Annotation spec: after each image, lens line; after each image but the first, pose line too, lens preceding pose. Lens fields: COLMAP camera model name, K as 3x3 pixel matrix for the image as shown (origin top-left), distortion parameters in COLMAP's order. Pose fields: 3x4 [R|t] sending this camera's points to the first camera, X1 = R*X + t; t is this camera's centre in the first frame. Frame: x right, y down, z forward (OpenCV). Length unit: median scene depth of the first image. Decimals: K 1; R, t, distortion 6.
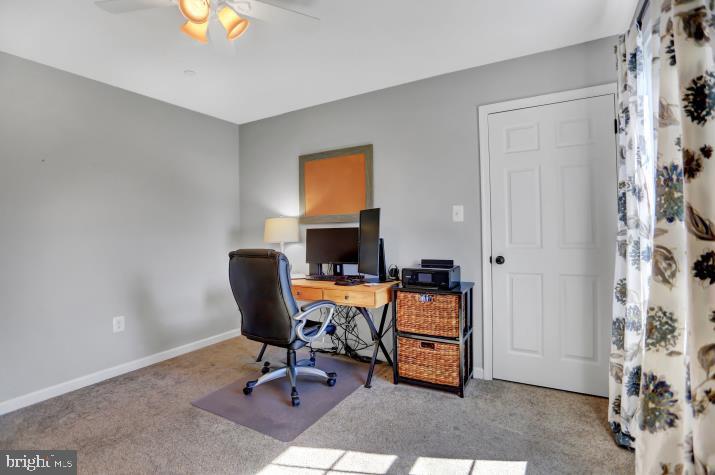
lens RADIAL K [[352.7, 0, 357.0], [0, 352.7, 238.4], [0, 0, 1]] dist [-0.037022, 0.006112]
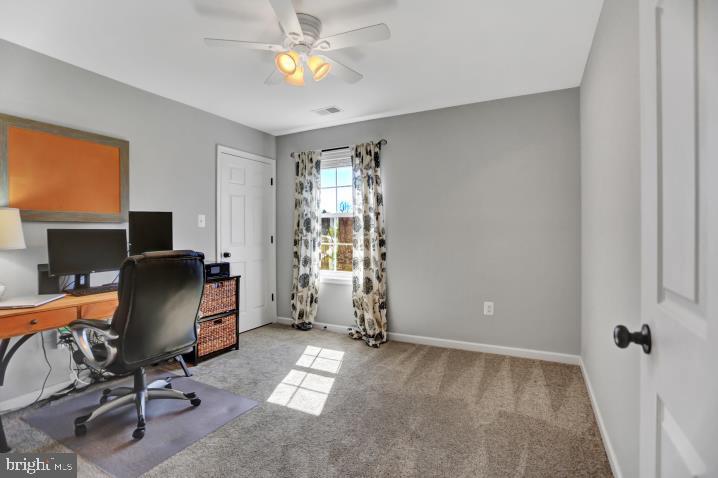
lens RADIAL K [[354.2, 0, 359.9], [0, 354.2, 234.3], [0, 0, 1]] dist [-0.037022, 0.006112]
pose [[-0.050319, 0.004782, 0.998722, -1.122350], [0.014006, 0.999894, -0.004082, -0.007711], [-0.998635, 0.013783, -0.050380, 0.531932]]
